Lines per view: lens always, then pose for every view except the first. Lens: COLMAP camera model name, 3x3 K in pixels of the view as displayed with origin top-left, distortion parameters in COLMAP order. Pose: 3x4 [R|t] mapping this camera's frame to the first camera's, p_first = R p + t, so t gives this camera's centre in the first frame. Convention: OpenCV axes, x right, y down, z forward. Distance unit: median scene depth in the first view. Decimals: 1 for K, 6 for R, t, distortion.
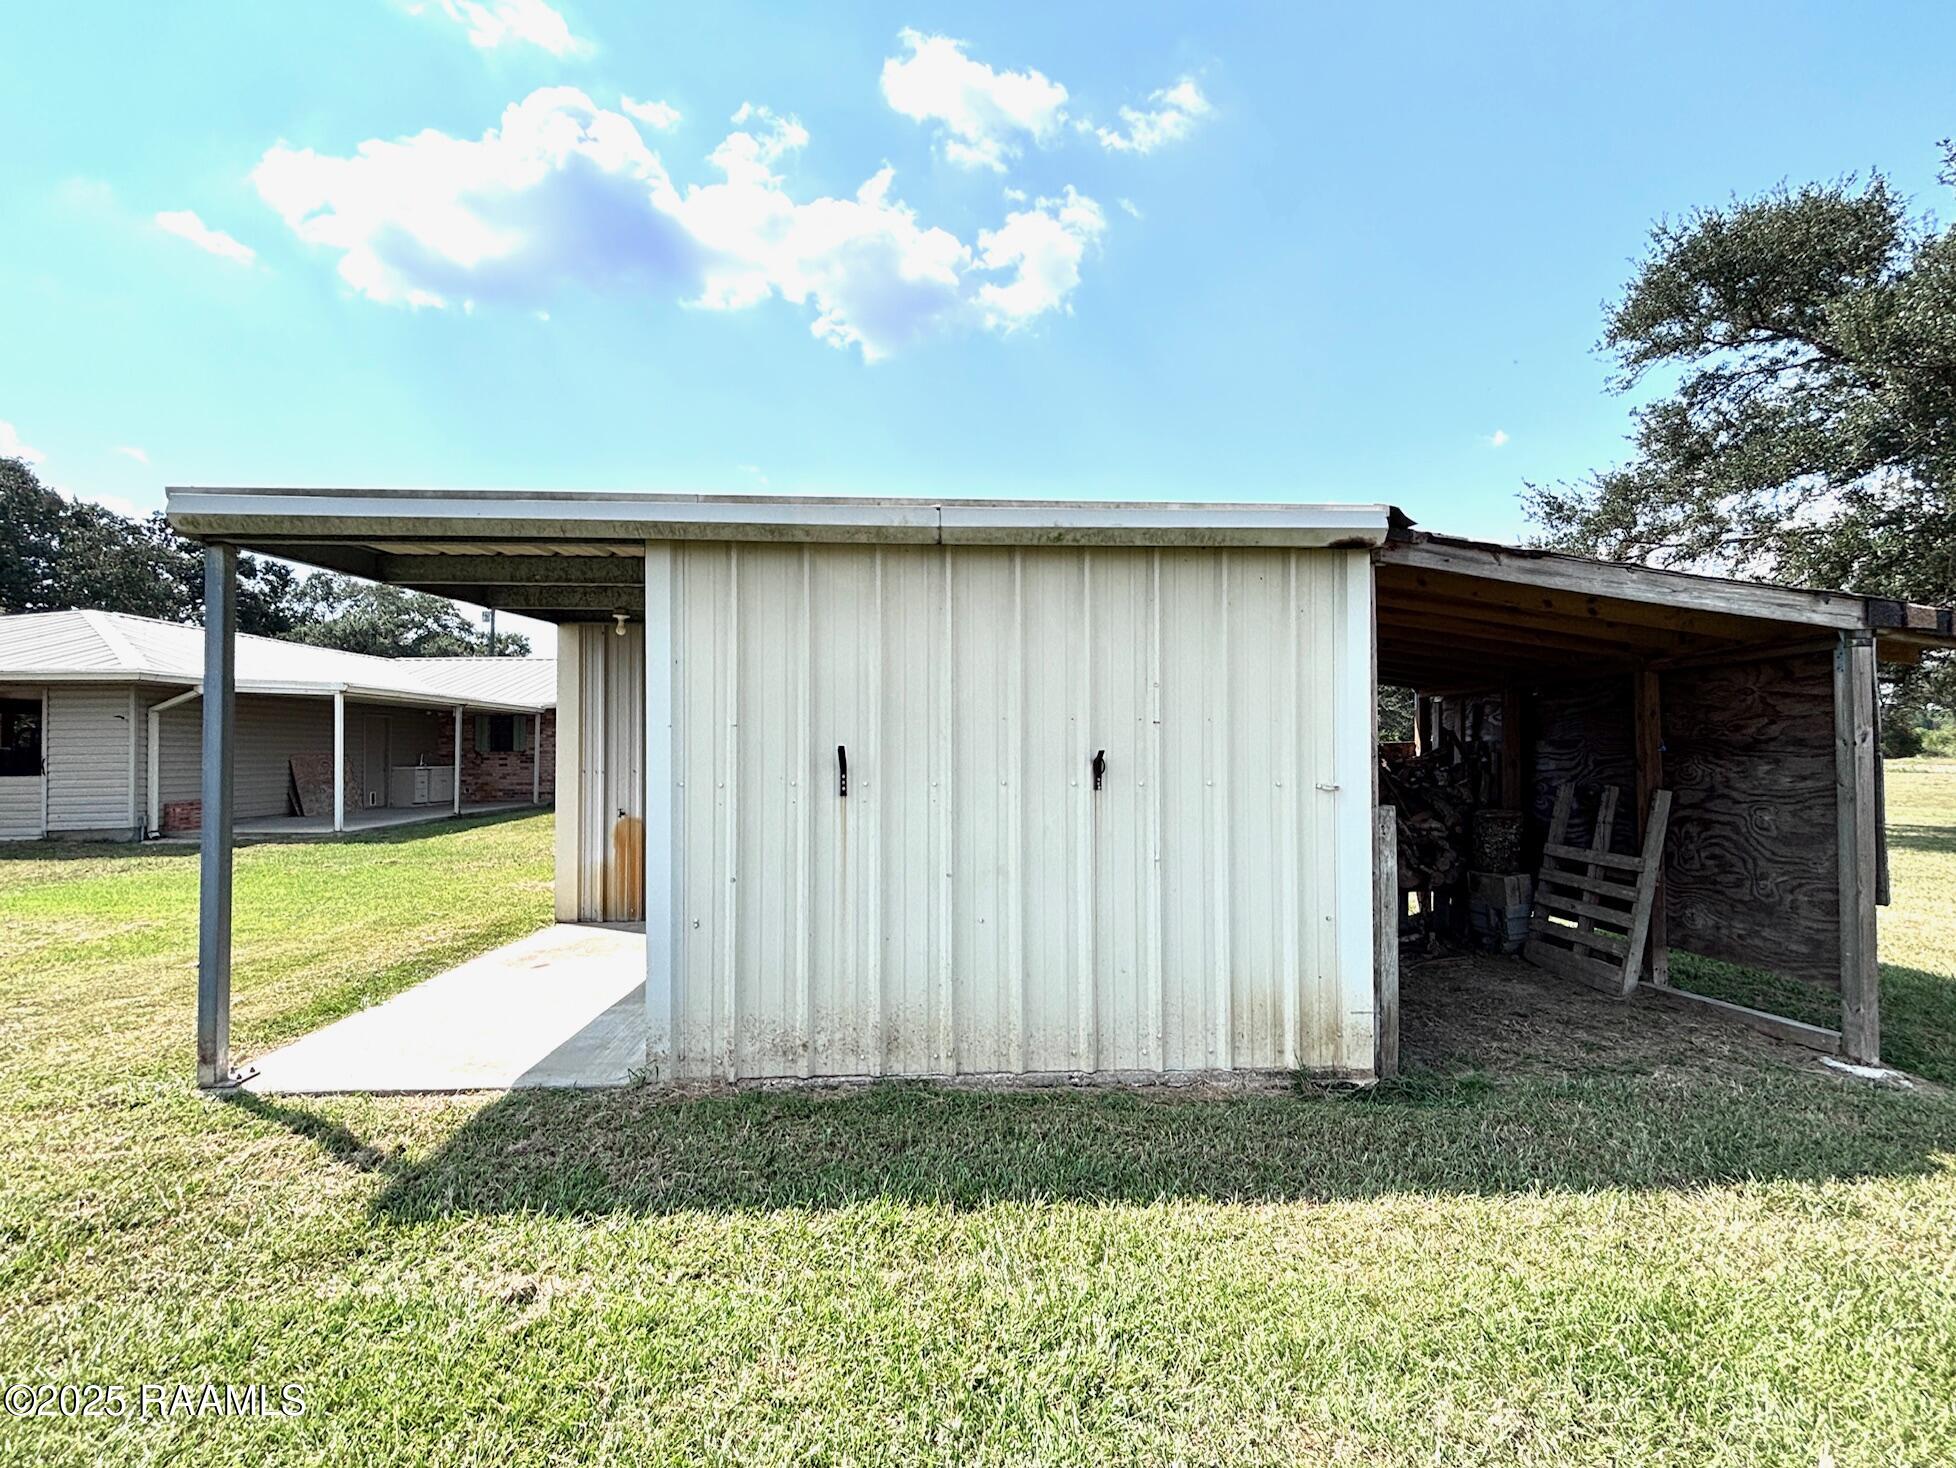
lens RADIAL K [[866.7, 0, 974.2], [0, 866.7, 730.6], [0, 0, 1]] dist [-0.060029, 0.024139]
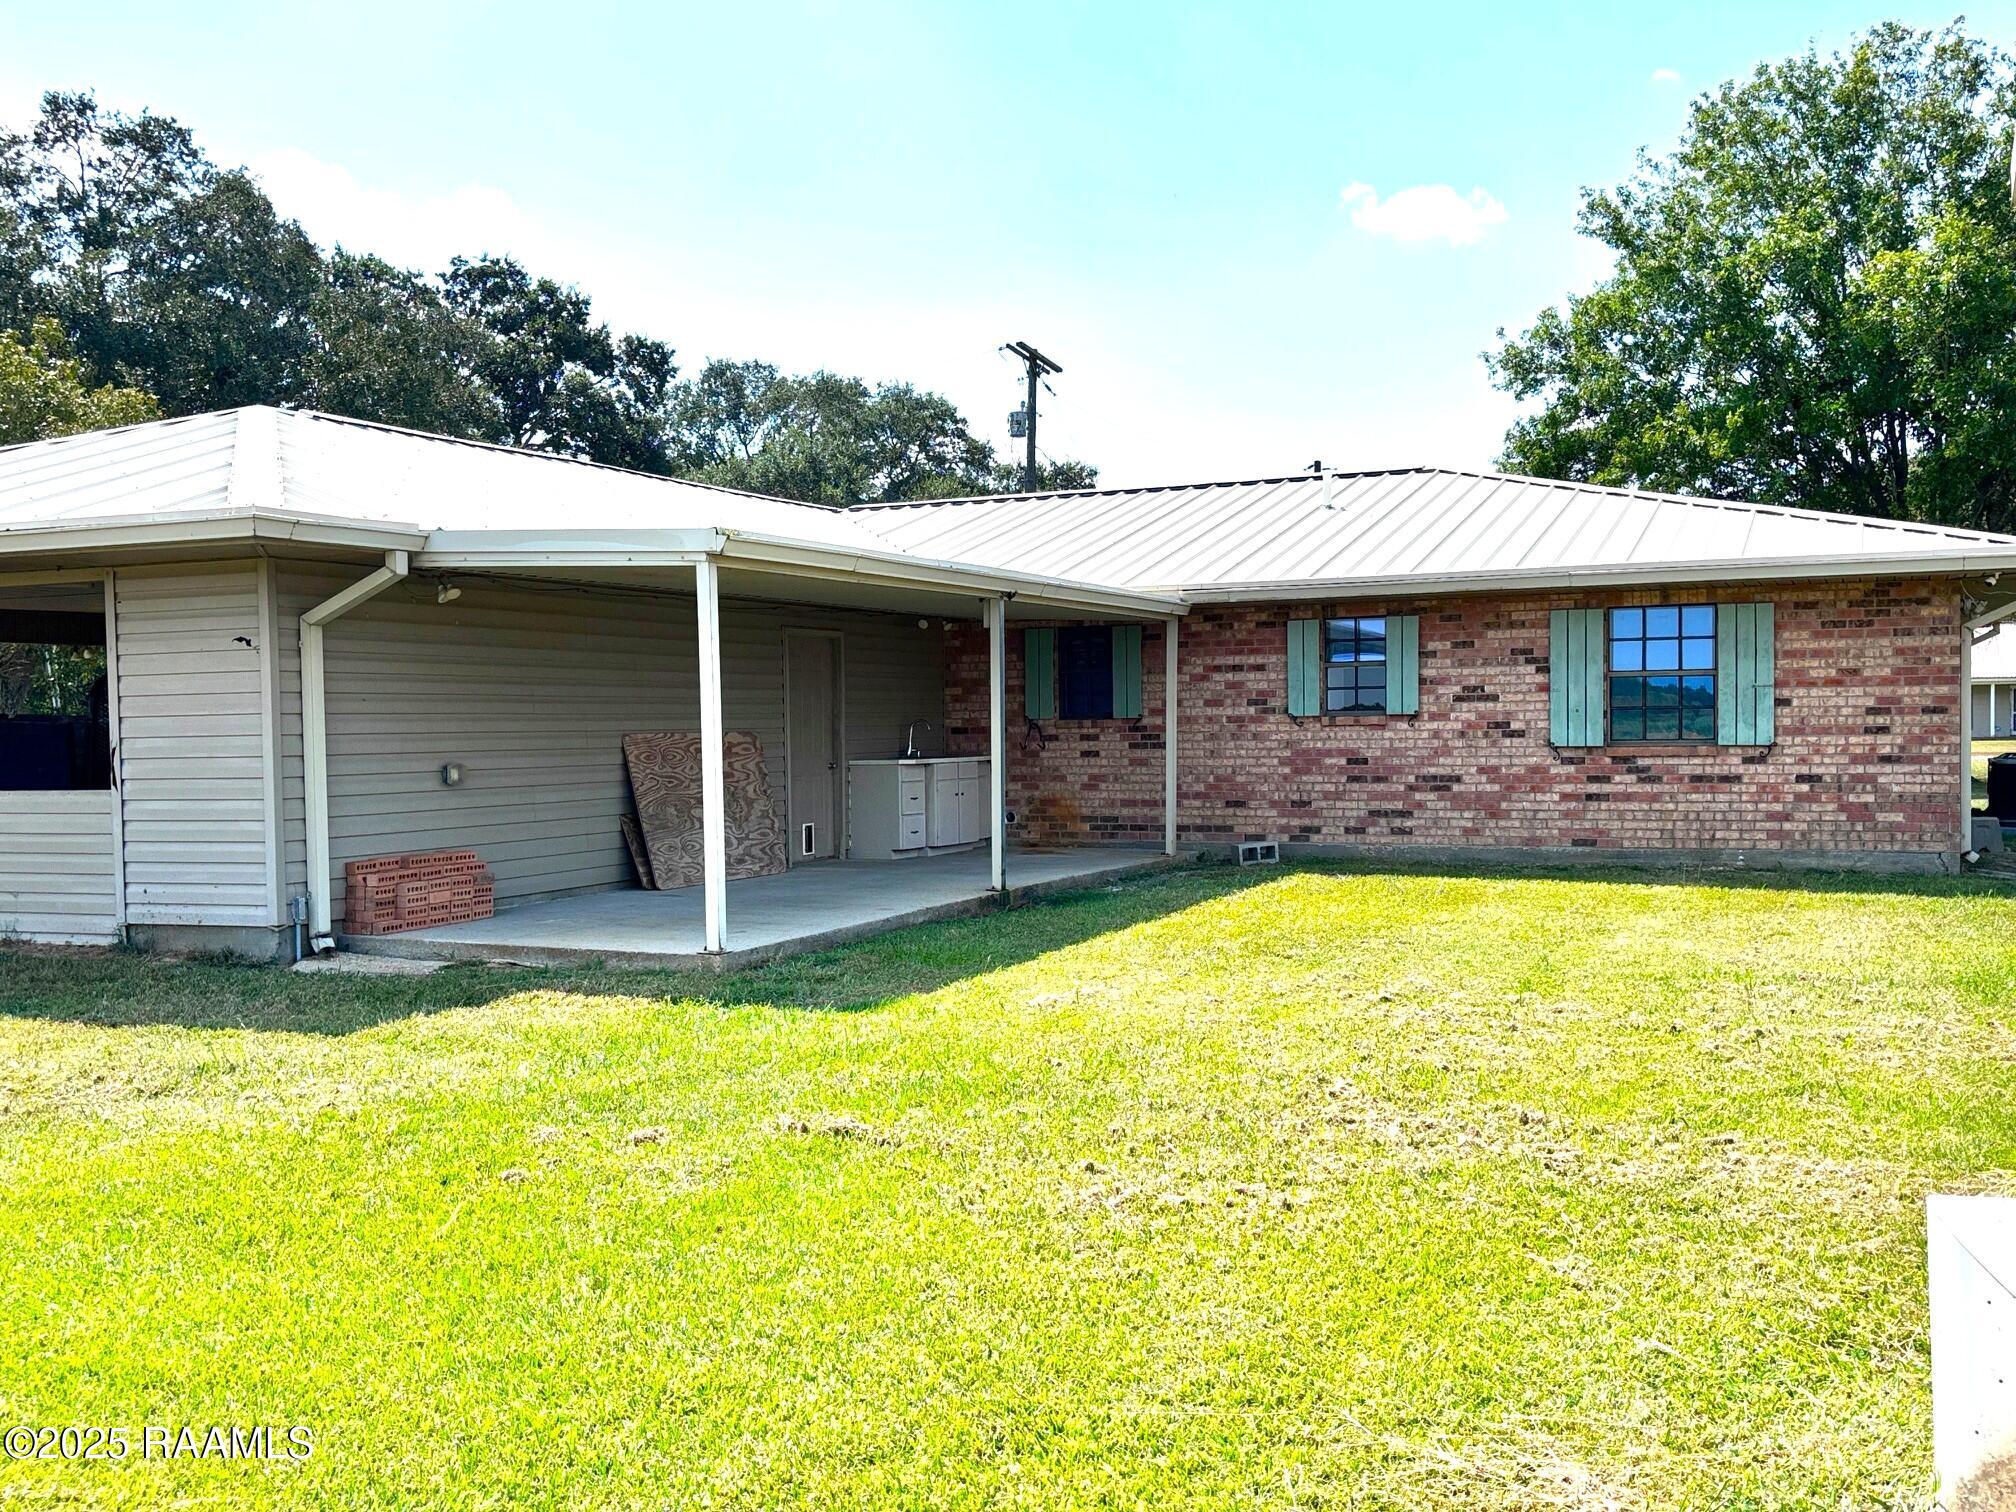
lens RADIAL K [[1741.4, 0, 1008.0], [0, 1741.4, 756.0], [0, 0, 1]] dist [-0.032159, 0.097047]
pose [[0.870296, 0.009527, -0.492437, -0.190898], [0.016001, 0.998738, 0.047600, 0.002626], [0.492269, -0.049306, 0.869046, 0.285033]]
